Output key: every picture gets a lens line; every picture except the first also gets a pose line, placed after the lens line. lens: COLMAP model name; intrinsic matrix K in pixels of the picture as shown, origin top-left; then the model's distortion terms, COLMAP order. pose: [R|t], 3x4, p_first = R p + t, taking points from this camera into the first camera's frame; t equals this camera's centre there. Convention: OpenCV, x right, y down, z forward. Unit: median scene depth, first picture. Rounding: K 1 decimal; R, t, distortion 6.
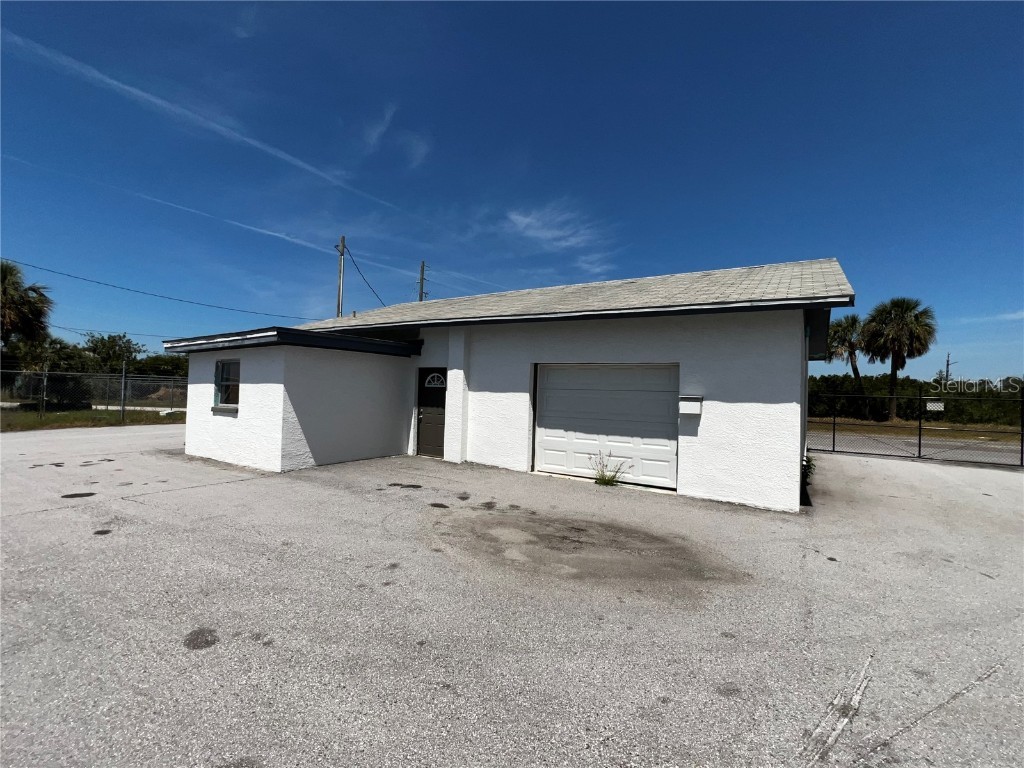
lens RADIAL K [[476.3, 0, 512.0], [0, 476.3, 384.0], [0, 0, 1]] dist [-0.000553, 0.000705]
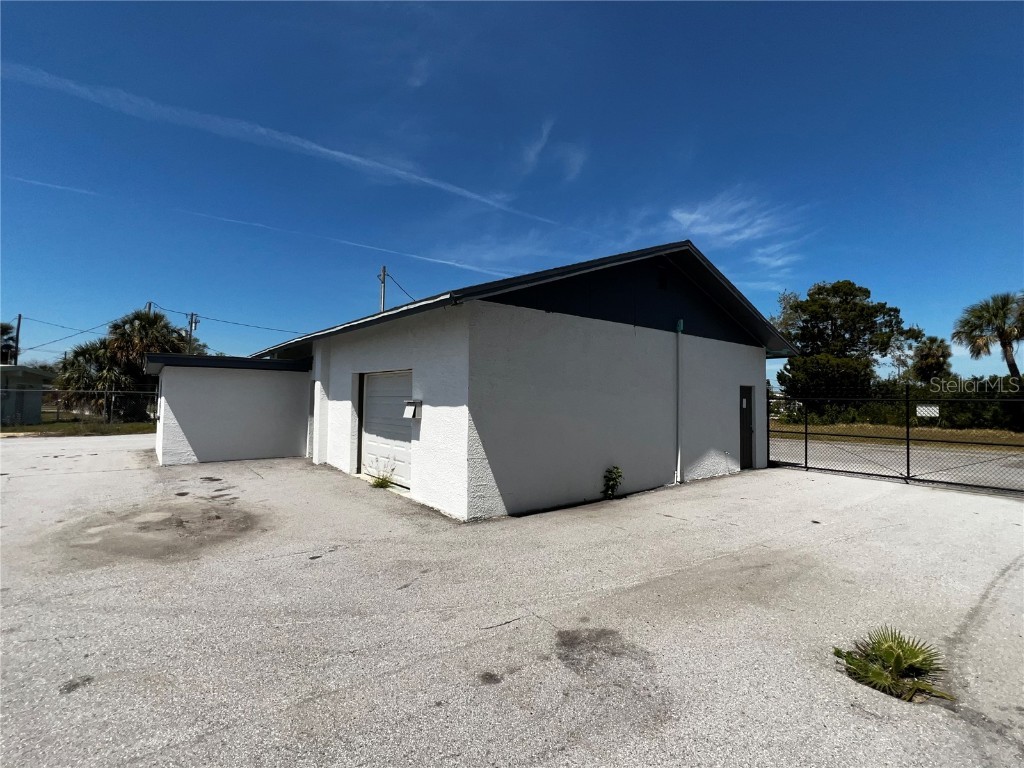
lens RADIAL K [[478.2, 0, 511.8], [0, 478.2, 412.0], [0, 0, 1]] dist [-0.006462, -0.000579]
pose [[0.943823, -0.007852, -0.330357, 0.721771], [0.018617, 0.999393, 0.029432, 0.019167], [0.329926, -0.033929, 0.943397, 0.099233]]
